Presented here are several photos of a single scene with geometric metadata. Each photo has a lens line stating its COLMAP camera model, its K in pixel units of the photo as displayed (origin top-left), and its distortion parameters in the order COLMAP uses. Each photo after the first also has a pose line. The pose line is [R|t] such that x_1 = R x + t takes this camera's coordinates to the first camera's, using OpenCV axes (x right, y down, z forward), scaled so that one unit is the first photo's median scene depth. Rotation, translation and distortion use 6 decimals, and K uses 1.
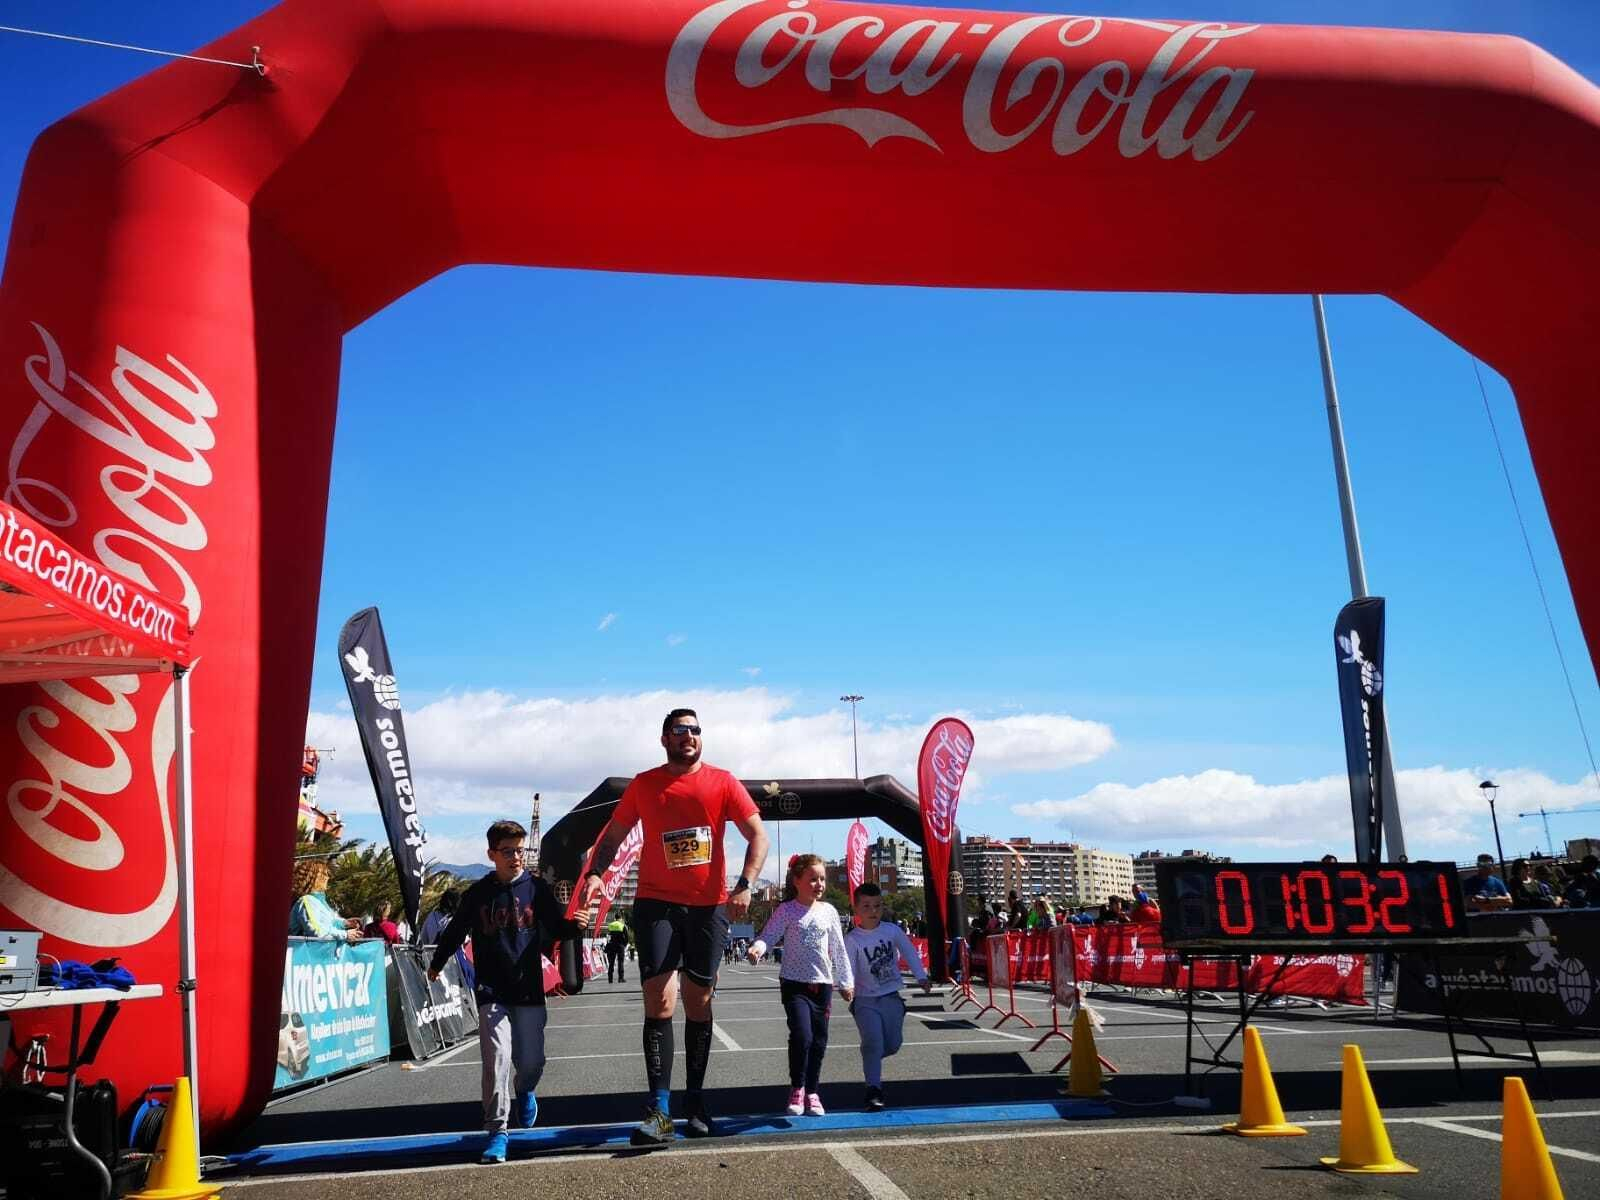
lens RADIAL K [[1256.3, 0, 800.6], [0, 1256.3, 585.6], [0, 0, 1]] dist [0.057810, -0.059656]
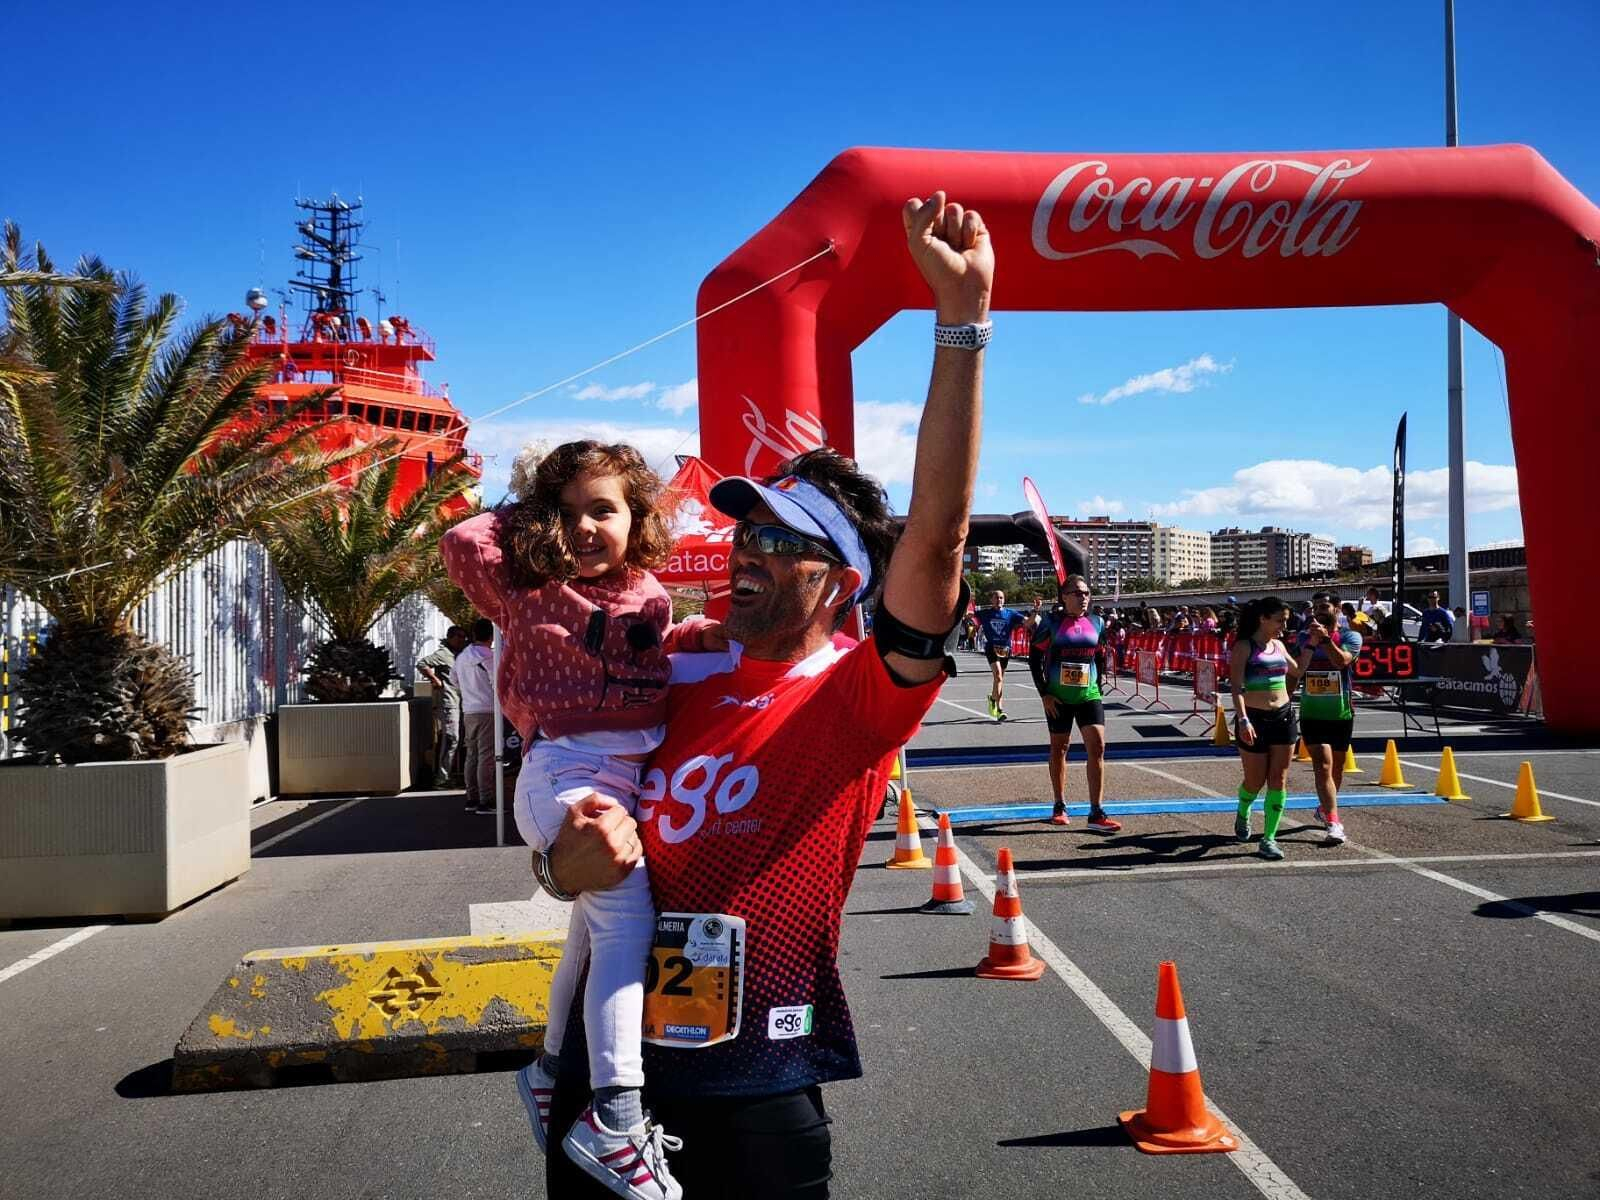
lens RADIAL K [[1256.3, 0, 807.9], [0, 1256.3, 630.0], [0, 0, 1]] dist [0.057810, -0.059656]
pose [[0.998428, 0.005877, -0.055741, -0.311703], [0.010230, 0.958678, 0.284311, -0.352001], [0.055108, -0.284434, 0.957110, -0.903505]]
